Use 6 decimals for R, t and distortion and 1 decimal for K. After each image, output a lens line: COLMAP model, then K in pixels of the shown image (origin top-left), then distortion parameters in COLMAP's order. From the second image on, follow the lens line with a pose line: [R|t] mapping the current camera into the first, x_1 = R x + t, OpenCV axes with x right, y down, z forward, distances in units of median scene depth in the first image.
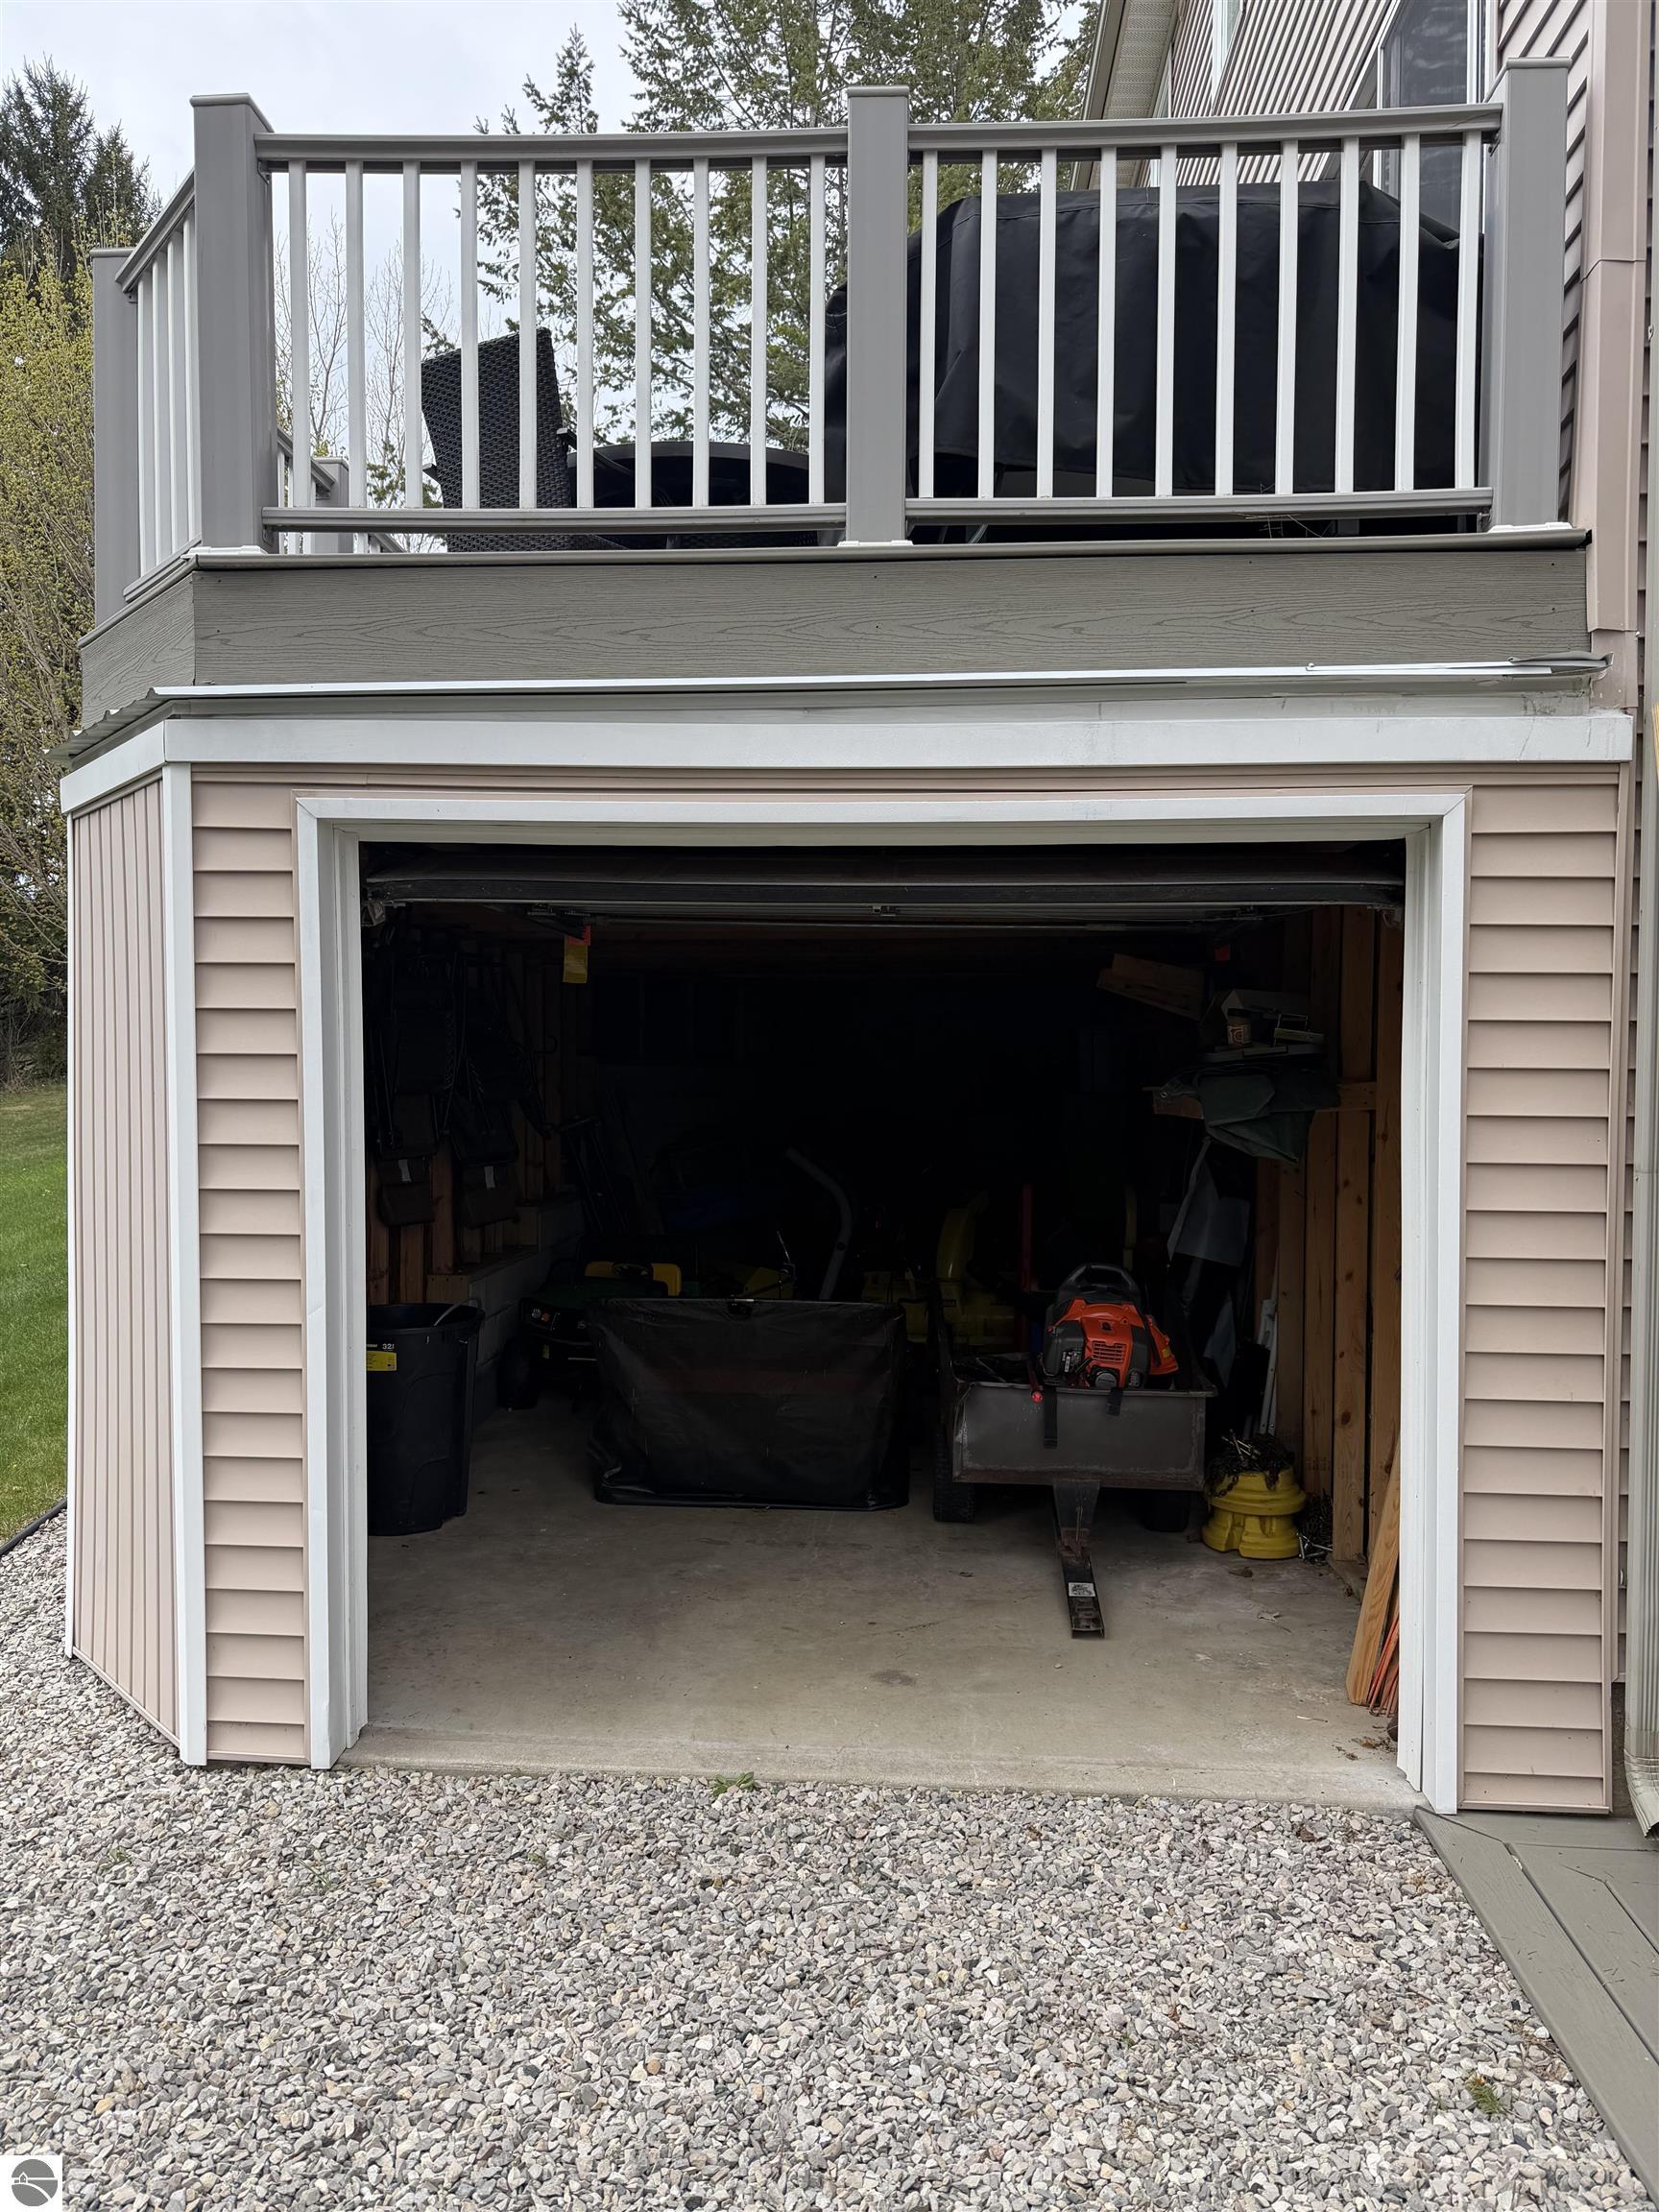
lens RADIAL K [[1568.3, 0, 829.5], [0, 1568.3, 1106.0], [0, 0, 1]] dist [0.003312, -0.005606]
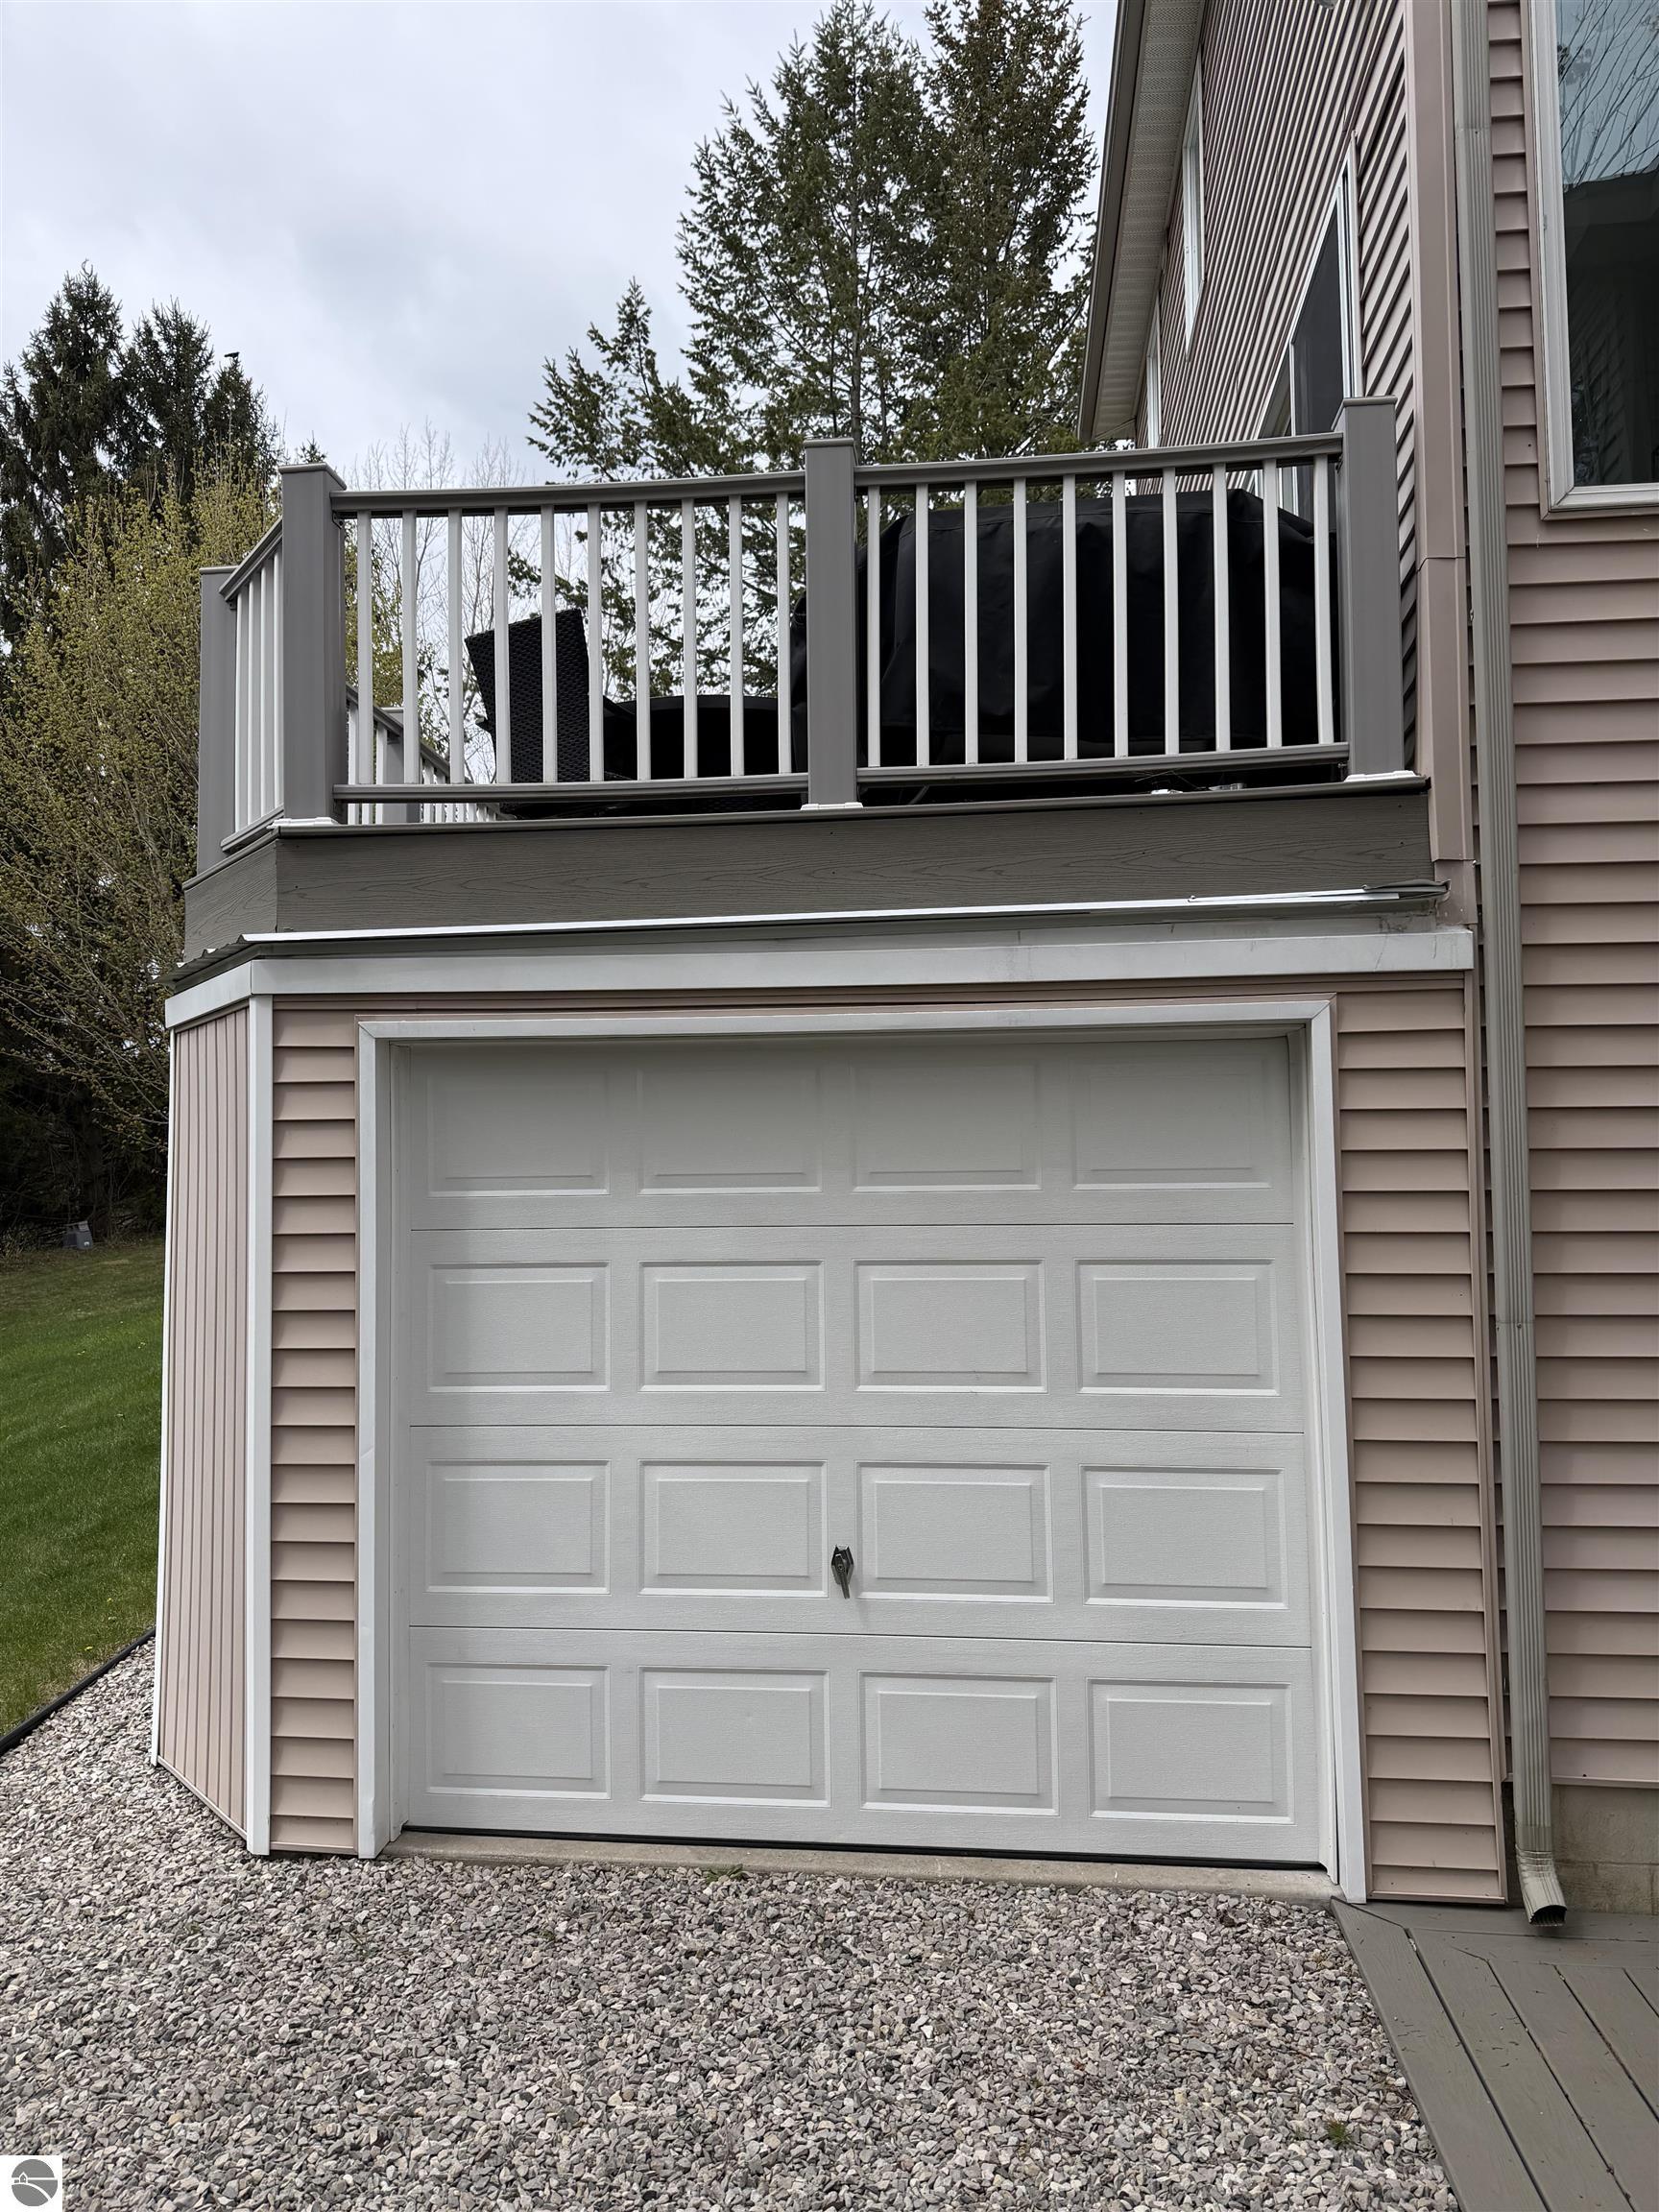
lens RADIAL K [[1568.3, 0, 829.5], [0, 1568.3, 1106.0], [0, 0, 1]] dist [0.003312, -0.005606]
pose [[0.998563, -0.018276, -0.050386, 0.096496], [0.013724, 0.995915, -0.089248, -0.021705], [0.051811, 0.088428, 0.994734, -0.204061]]
